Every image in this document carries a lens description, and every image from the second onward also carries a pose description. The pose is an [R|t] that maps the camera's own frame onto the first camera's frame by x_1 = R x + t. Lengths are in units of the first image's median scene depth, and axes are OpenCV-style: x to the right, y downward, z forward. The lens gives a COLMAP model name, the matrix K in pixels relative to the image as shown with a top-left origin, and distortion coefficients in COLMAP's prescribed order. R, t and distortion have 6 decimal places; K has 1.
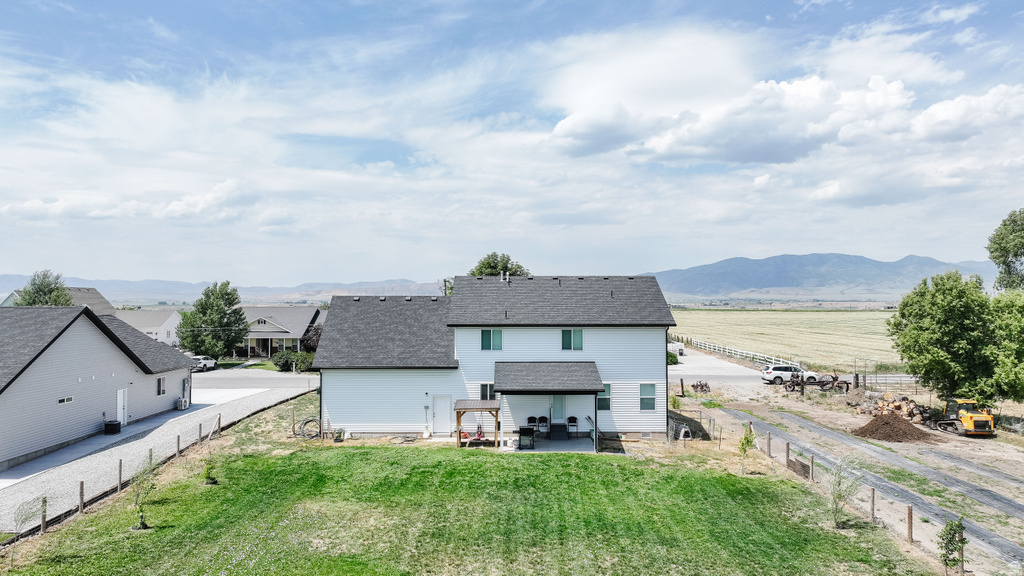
lens RADIAL K [[714.4, 0, 507.0], [0, 714.4, 282.4], [0, 0, 1]] dist [0.000457, 0.012610]
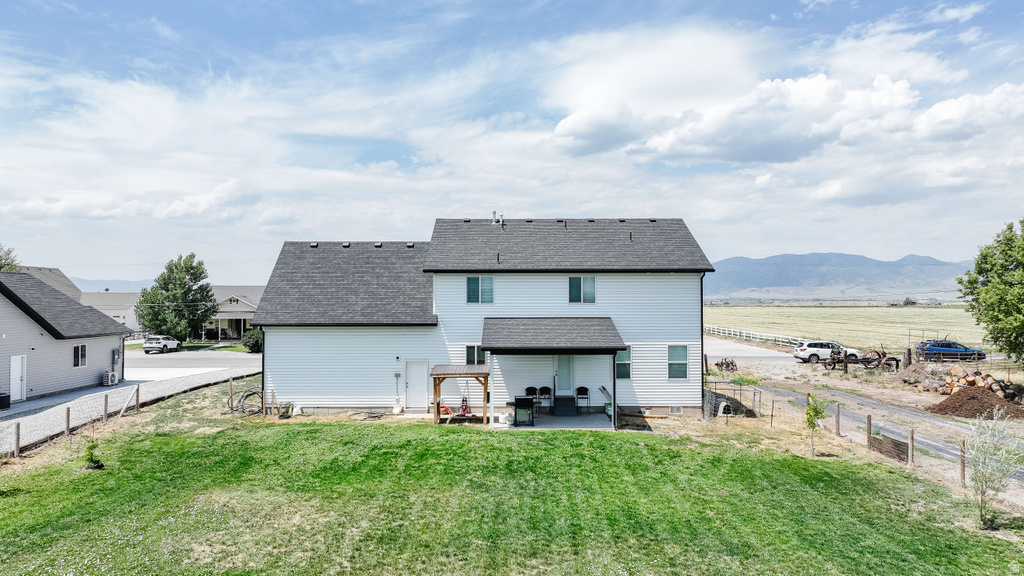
lens RADIAL K [[714.4, 0, 512.4], [0, 714.4, 287.3], [0, 0, 1]] dist [0.000457, 0.012610]
pose [[0.999994, 0.000416, 0.003399, 0.011200], [-0.000439, 0.999976, 0.006932, 0.071731], [-0.003396, -0.006933, 0.999970, 0.210505]]
